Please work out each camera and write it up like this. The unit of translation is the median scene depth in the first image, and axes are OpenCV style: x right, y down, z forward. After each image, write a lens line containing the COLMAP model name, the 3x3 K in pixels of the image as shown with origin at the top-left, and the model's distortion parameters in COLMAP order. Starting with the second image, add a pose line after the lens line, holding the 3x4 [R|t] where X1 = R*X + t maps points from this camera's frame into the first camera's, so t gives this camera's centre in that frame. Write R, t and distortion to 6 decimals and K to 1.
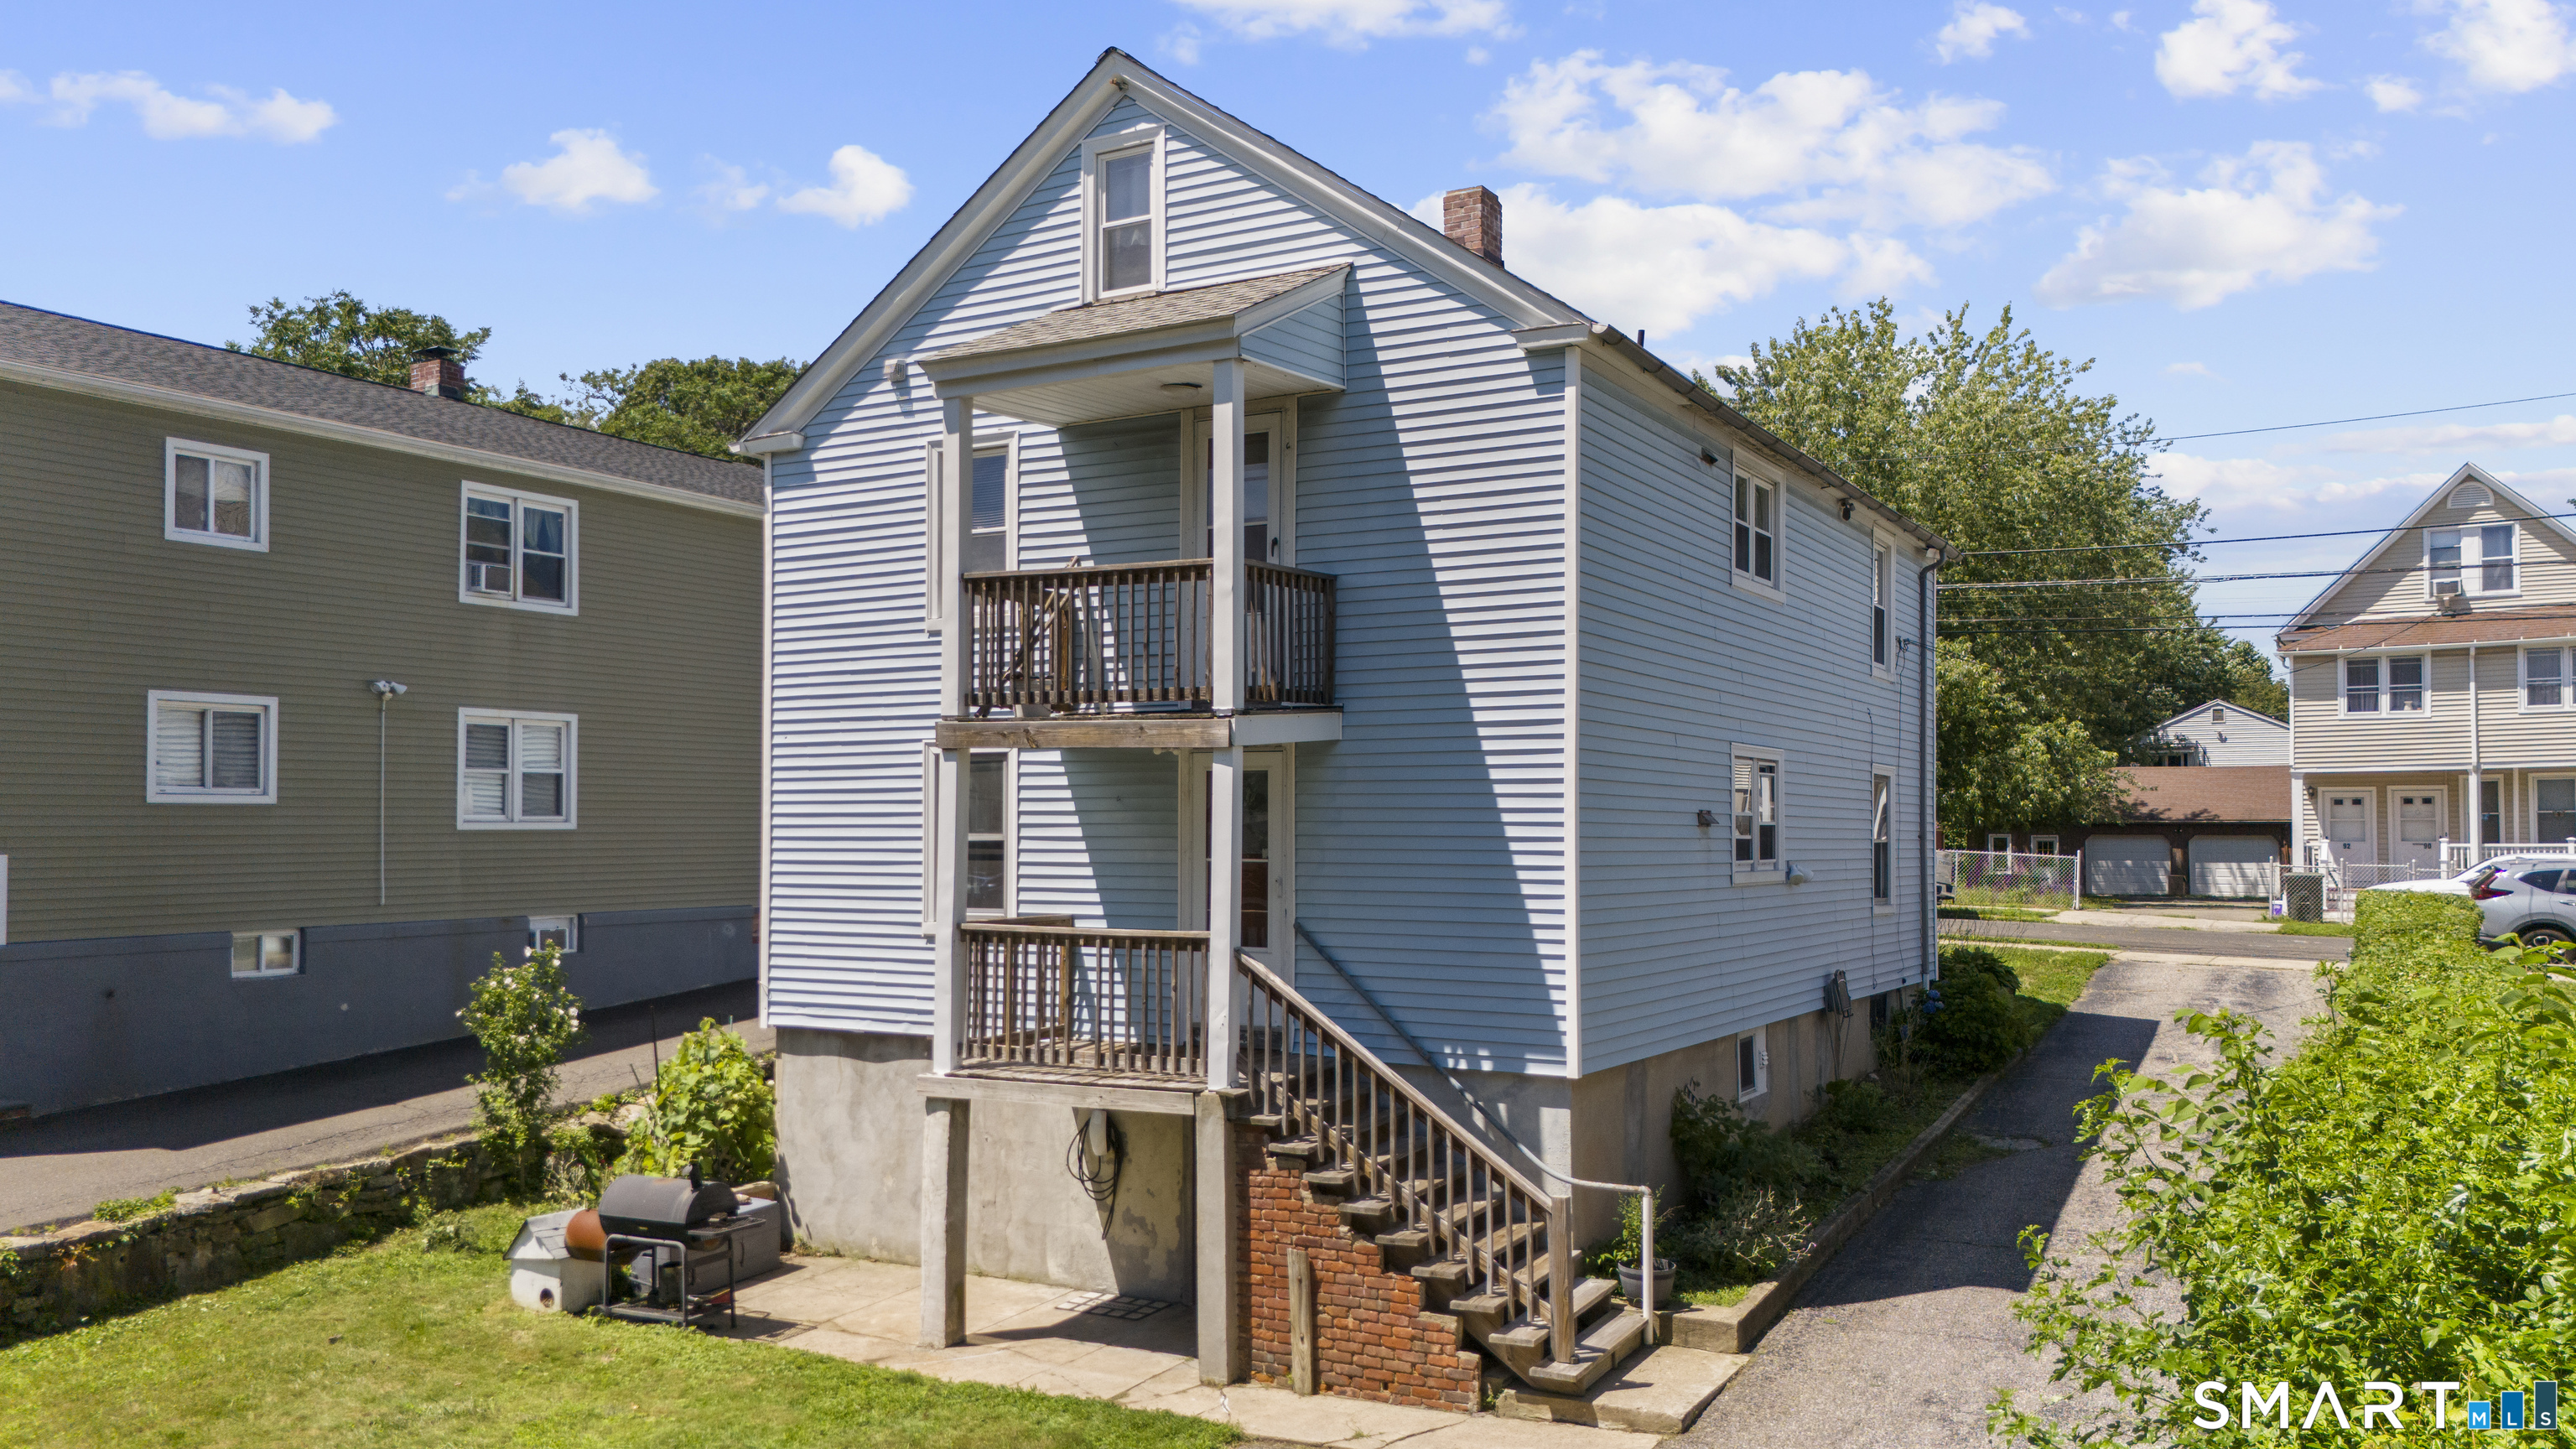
lens RADIAL K [[1919.8, 0, 1290.4], [0, 1919.8, 788.9], [0, 0, 1]] dist [0.038248, -0.025063]
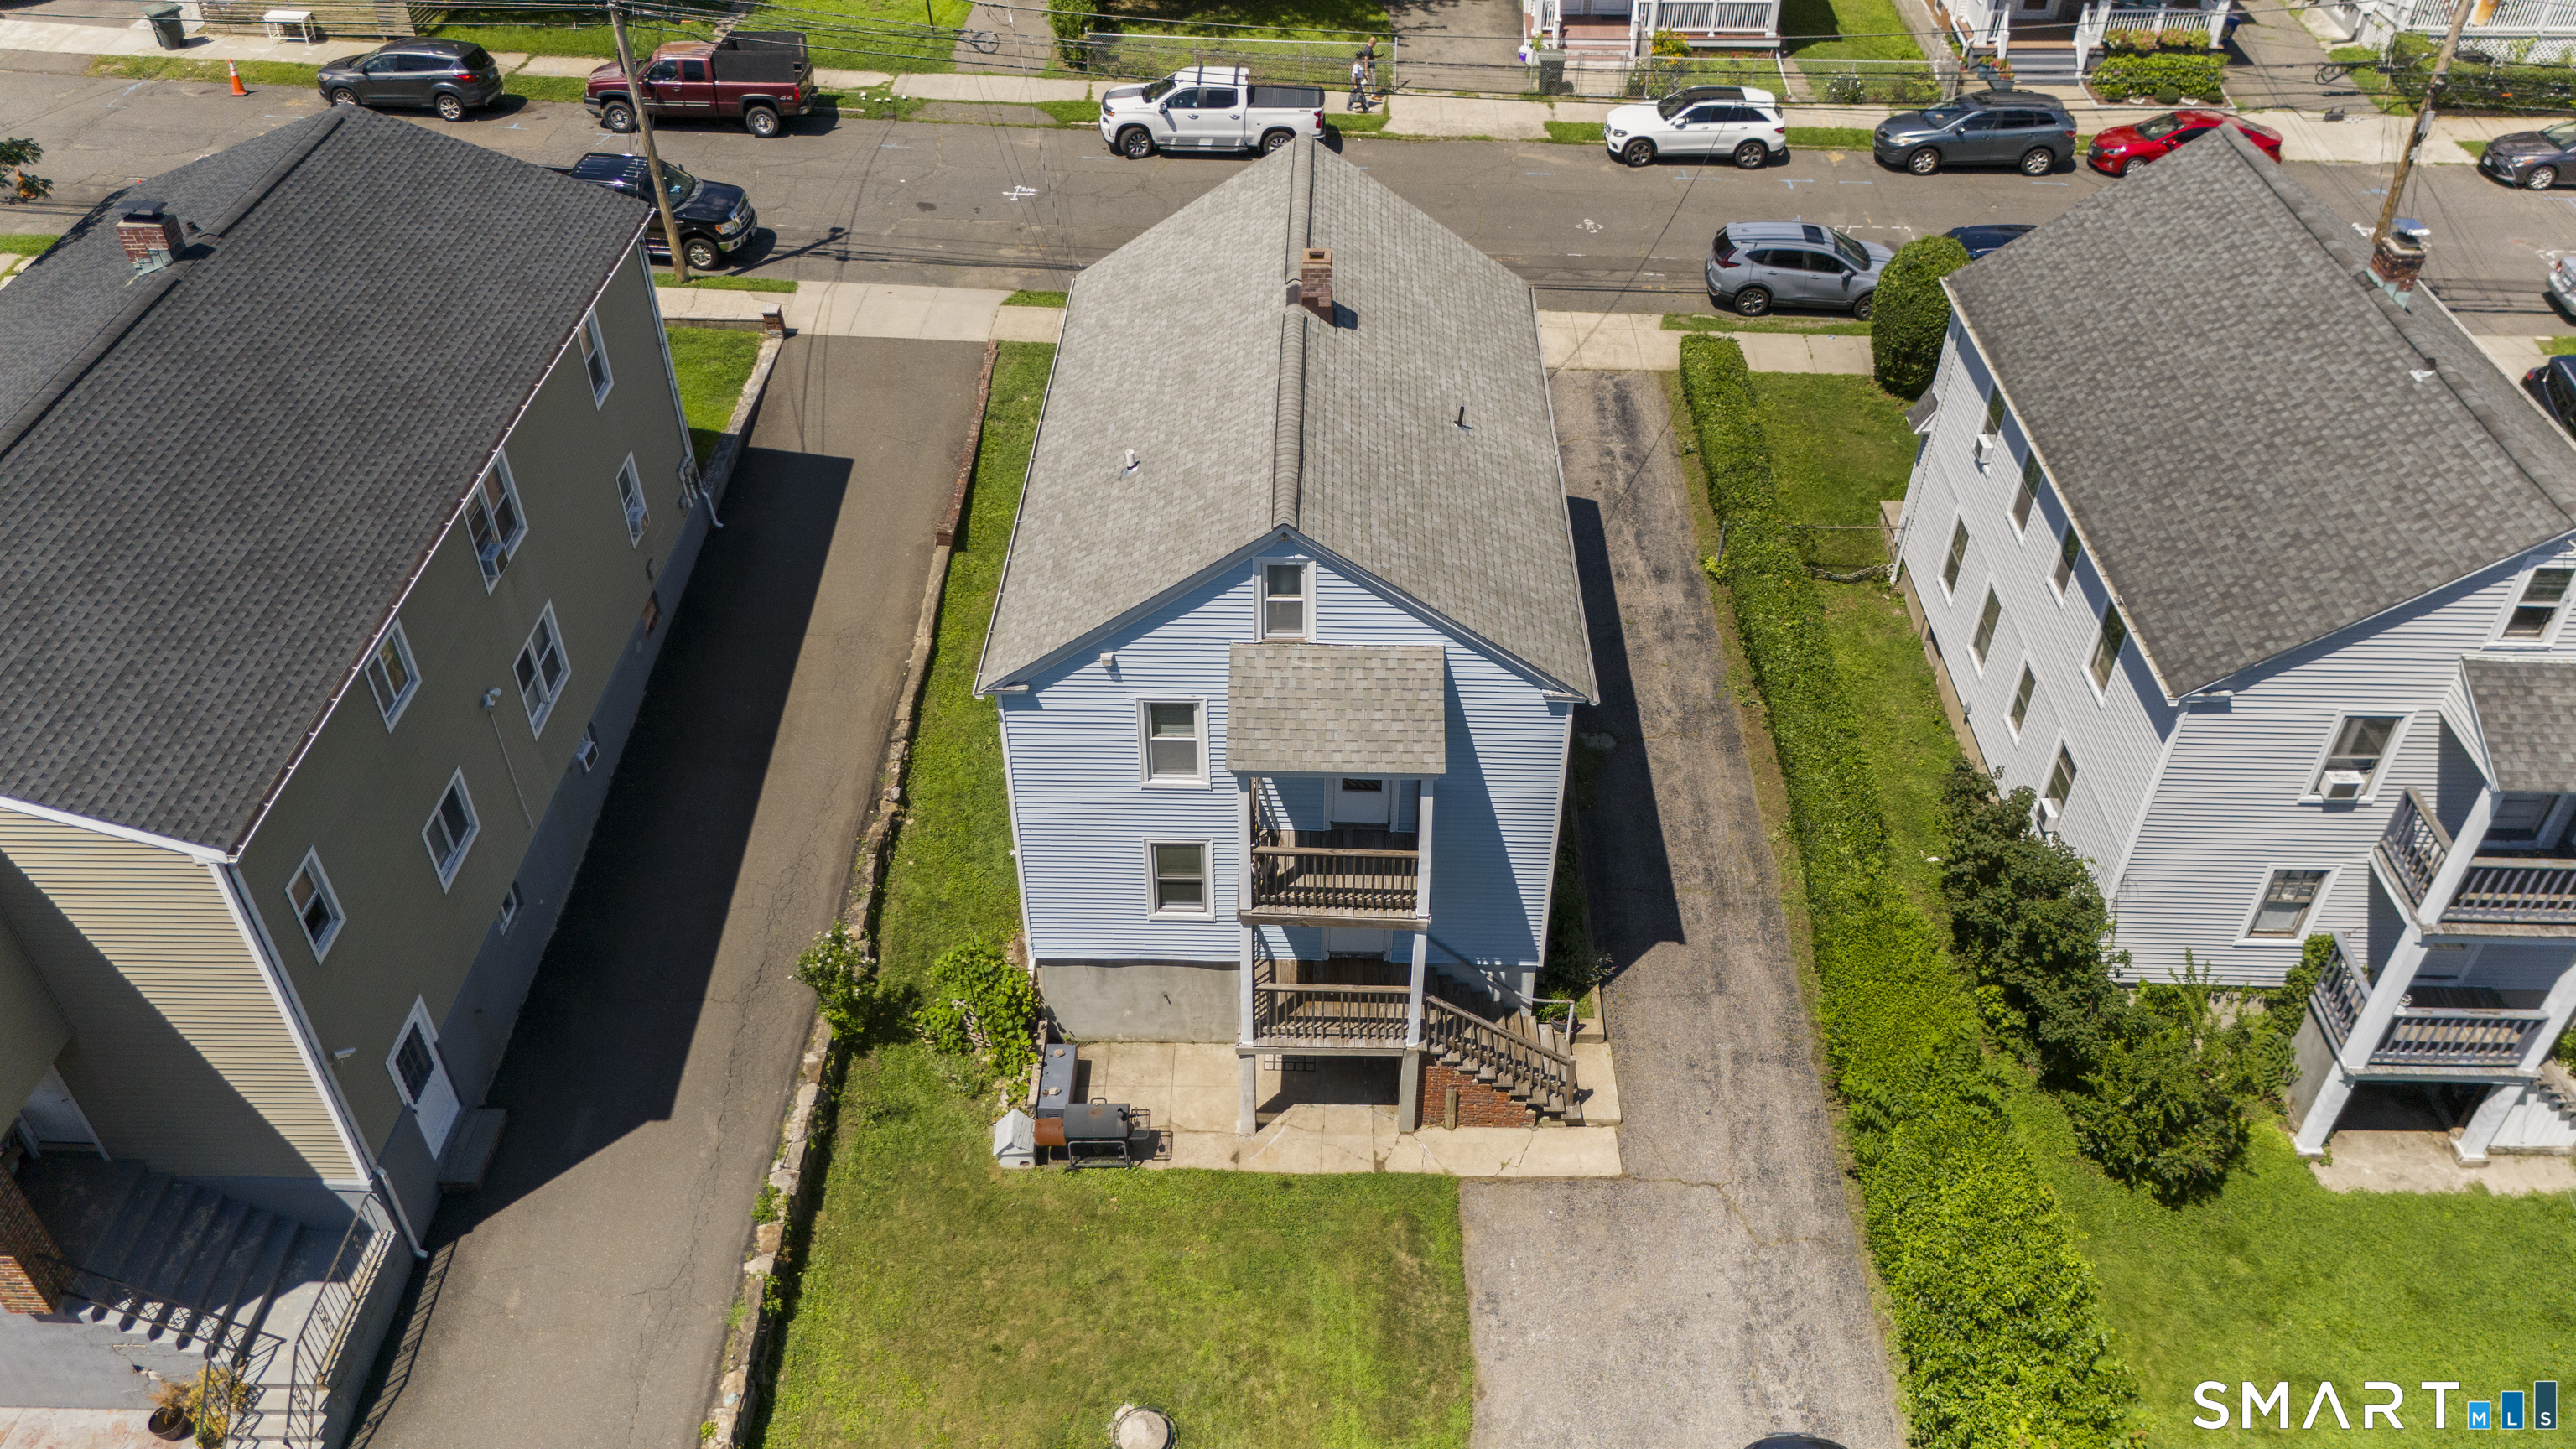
lens RADIAL K [[1919.8, 0, 1283.3], [0, 1919.8, 718.6], [0, 0, 1]] dist [0.038248, -0.025063]
pose [[0.880177, -0.302008, 0.366169, -0.710891], [-0.008705, 0.761056, 0.648628, -1.272850], [-0.474565, -0.574095, 0.667235, -0.121732]]
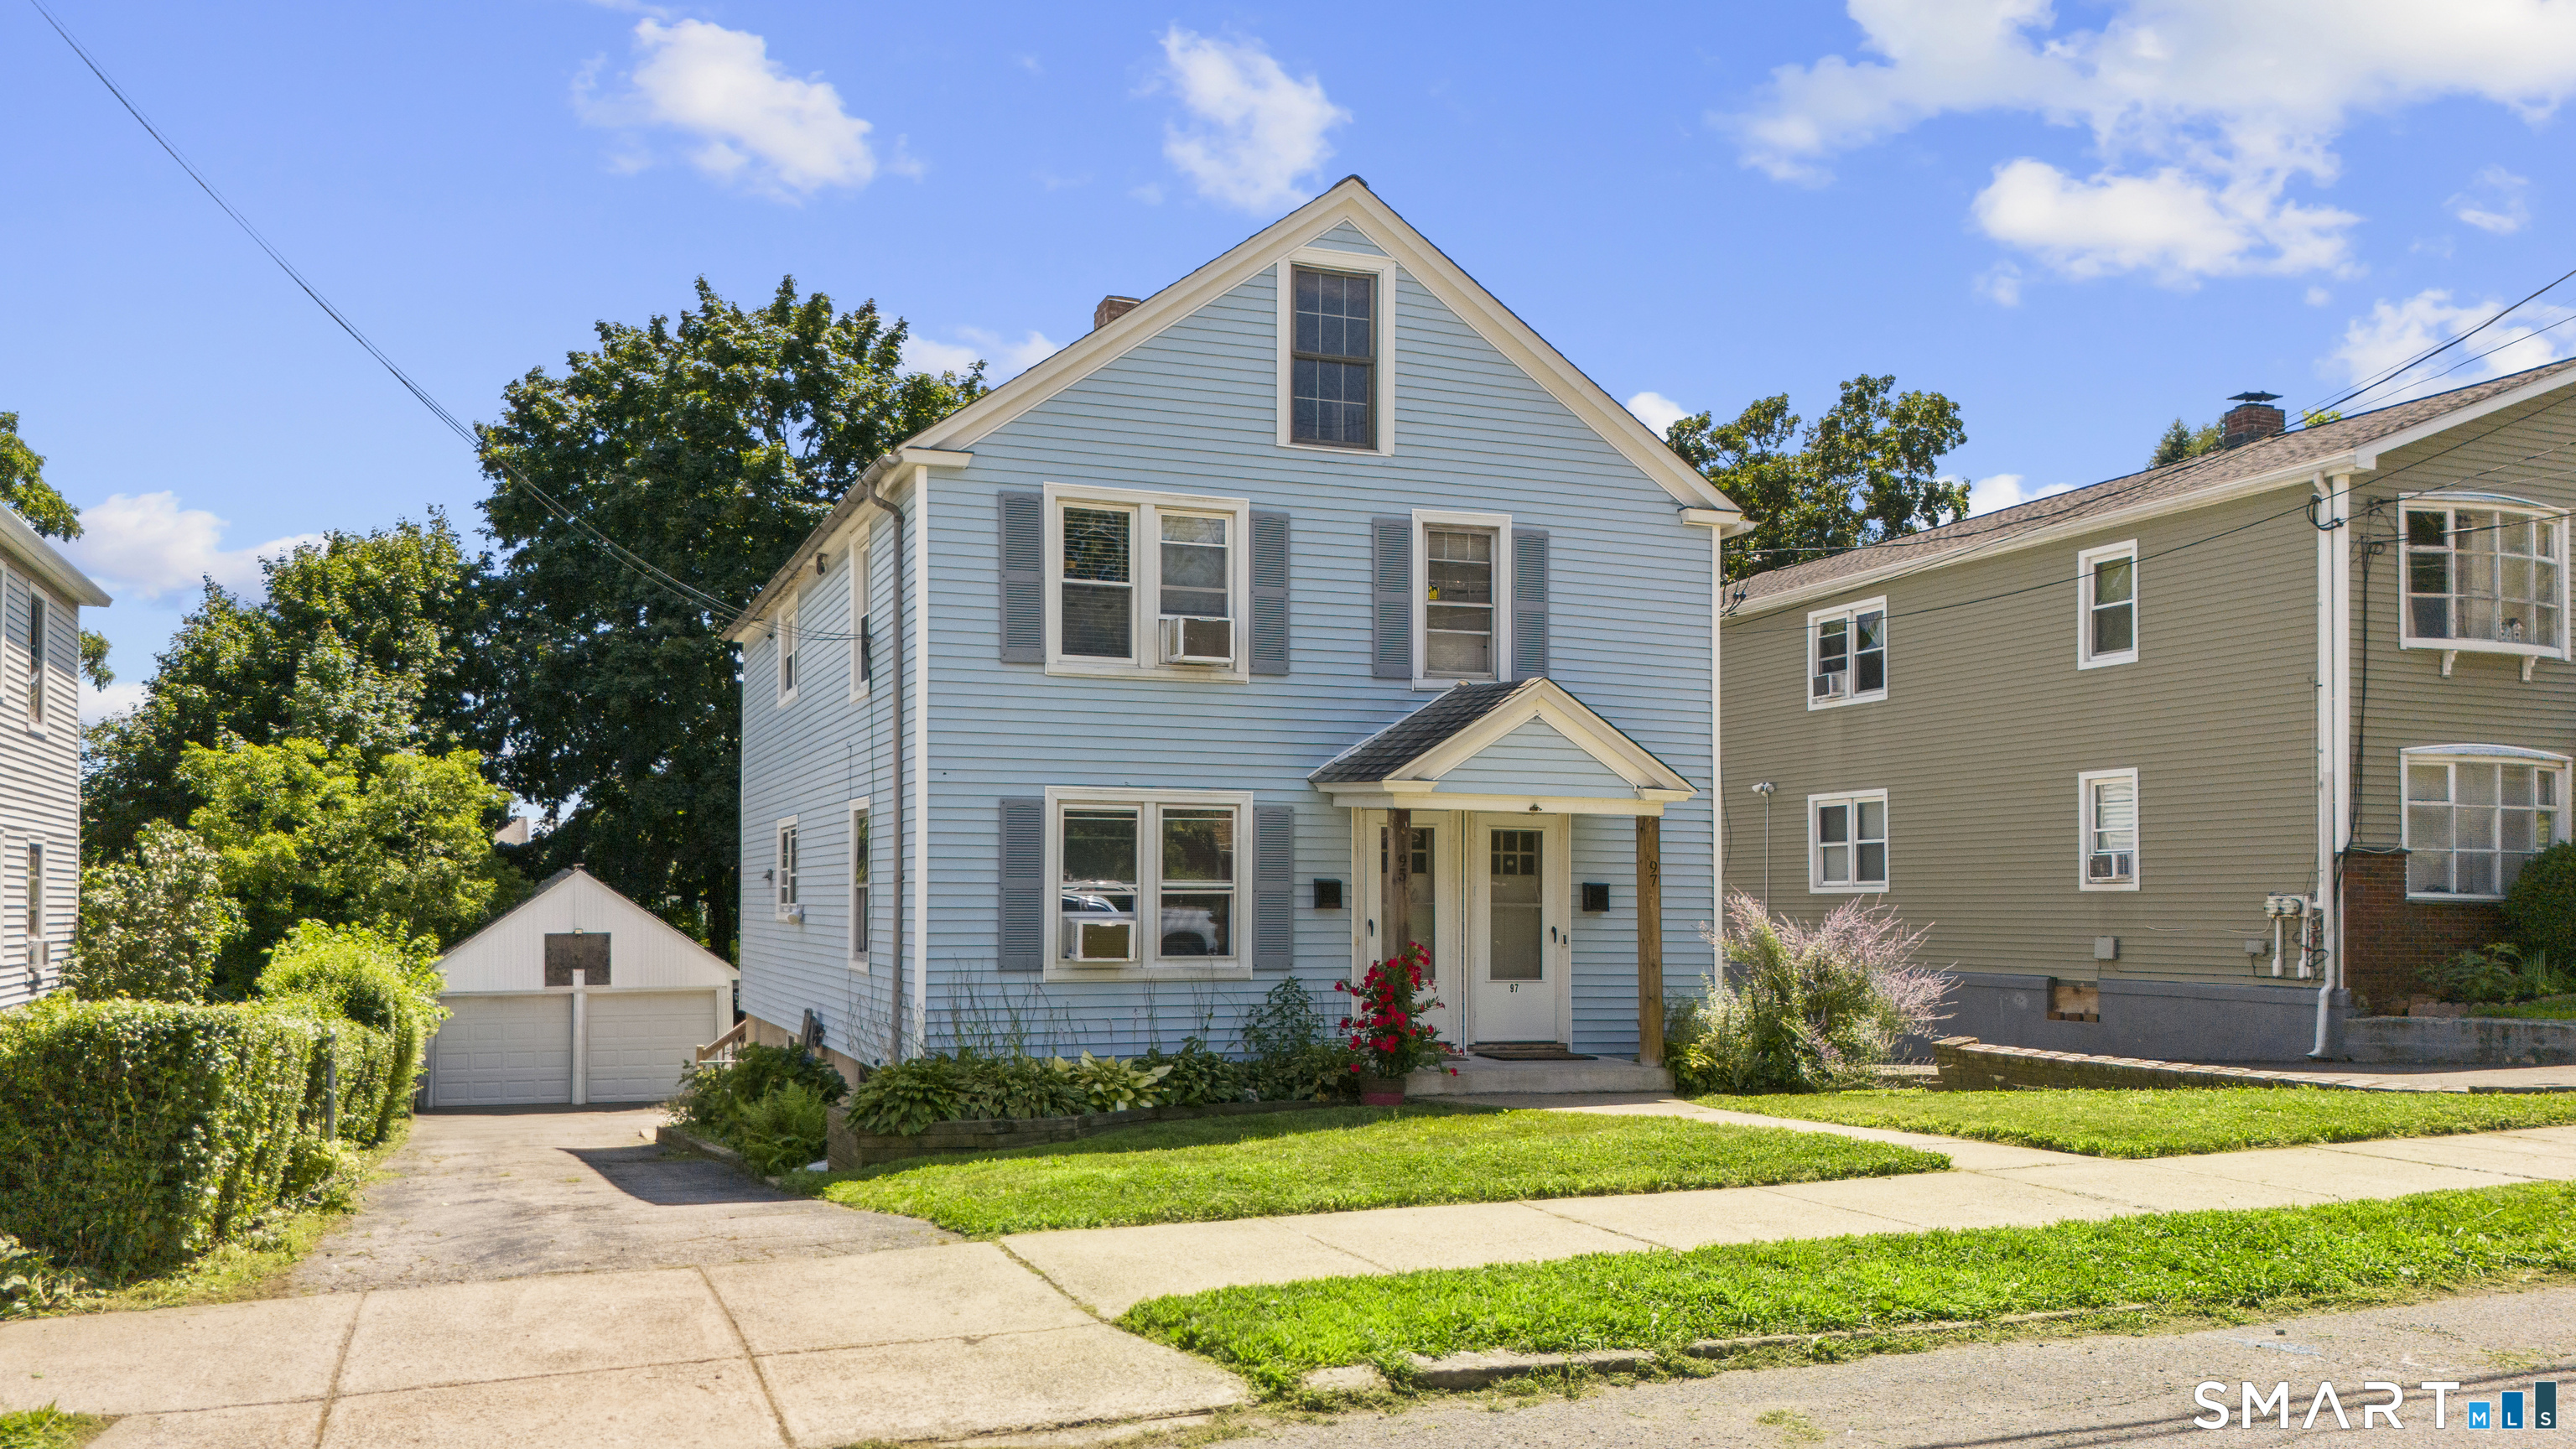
lens RADIAL K [[1919.8, 0, 1205.7], [0, 1919.8, 888.7], [0, 0, 1]] dist [0.038248, -0.025063]
pose [[-0.653427, -0.034054, -0.756223, 1.179426], [0.017479, 0.998043, -0.060047, 0.131366], [0.756788, -0.052454, -0.651552, 2.341680]]
